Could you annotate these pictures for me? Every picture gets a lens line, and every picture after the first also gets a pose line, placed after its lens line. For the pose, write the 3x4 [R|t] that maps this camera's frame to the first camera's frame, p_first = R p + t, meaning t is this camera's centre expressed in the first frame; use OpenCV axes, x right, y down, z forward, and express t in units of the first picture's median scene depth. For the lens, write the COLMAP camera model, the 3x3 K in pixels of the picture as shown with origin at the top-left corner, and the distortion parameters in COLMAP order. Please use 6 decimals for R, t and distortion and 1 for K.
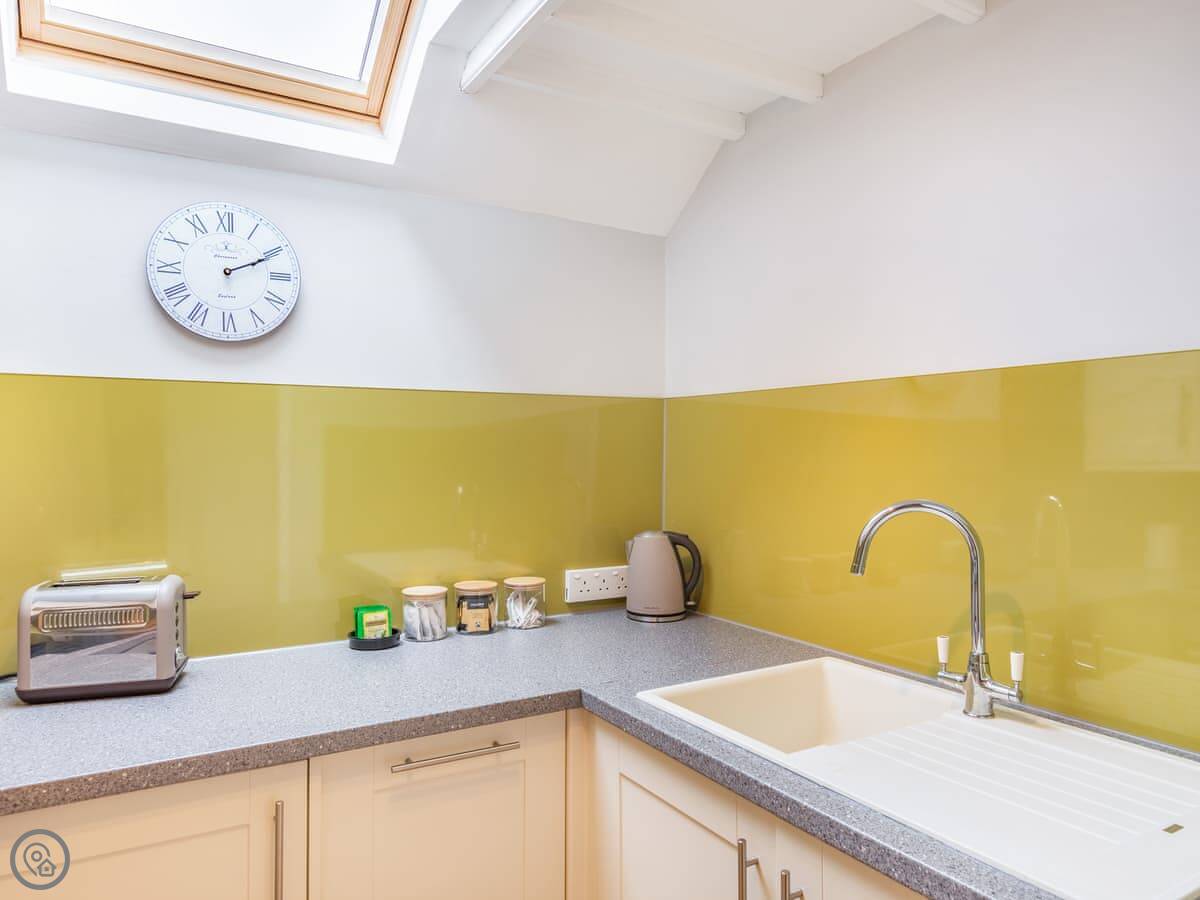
lens RADIAL K [[685.5, 0, 600.0], [0, 685.5, 450.0], [0, 0, 1]] dist [-0.003814, -0.002869]
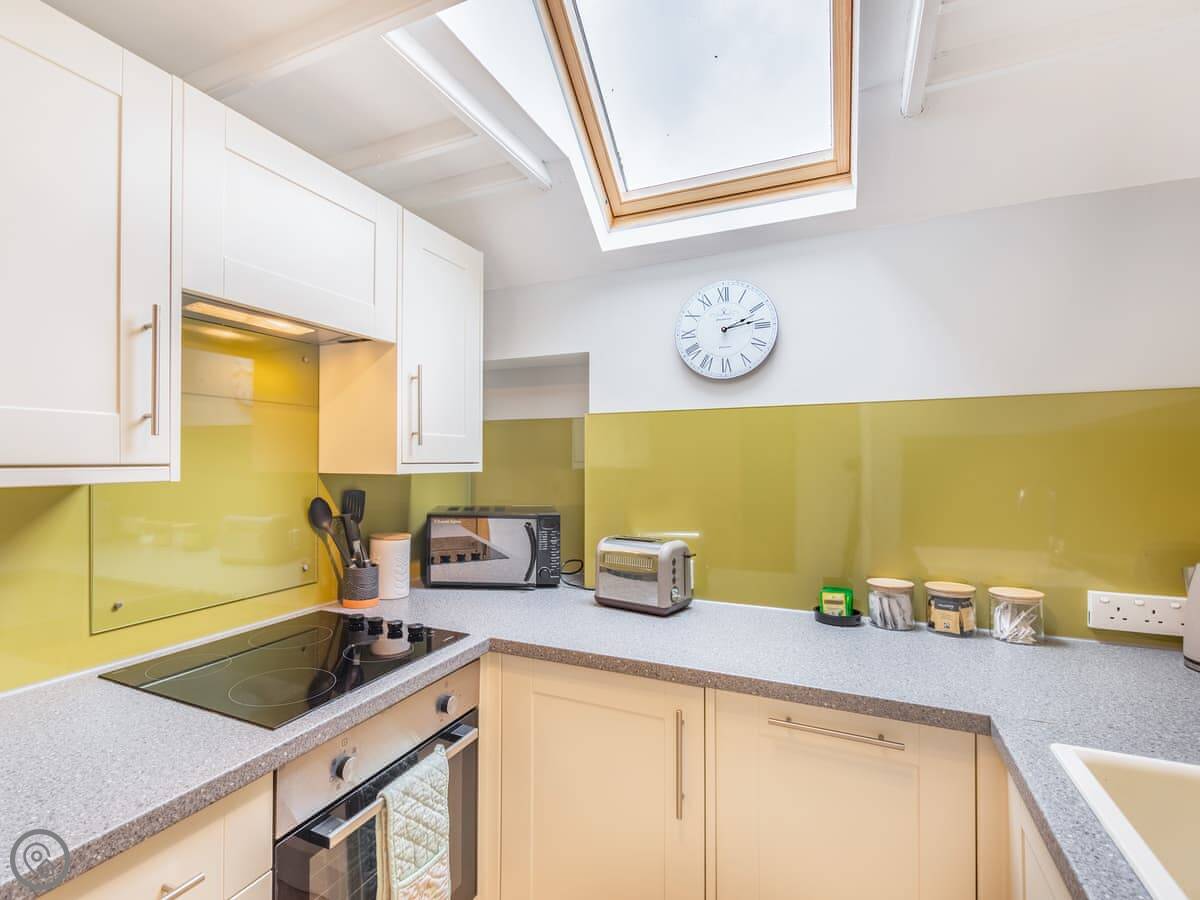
lens RADIAL K [[544.0, 0, 600.0], [0, 544.0, 450.0], [0, 0, 1]] dist [0.003081, -0.000056]
pose [[0.617377, -0.017305, -0.786477, 0.162207], [0.008307, 0.999846, -0.015479, 0.001967], [0.786624, 0.003023, 0.617425, 0.102666]]
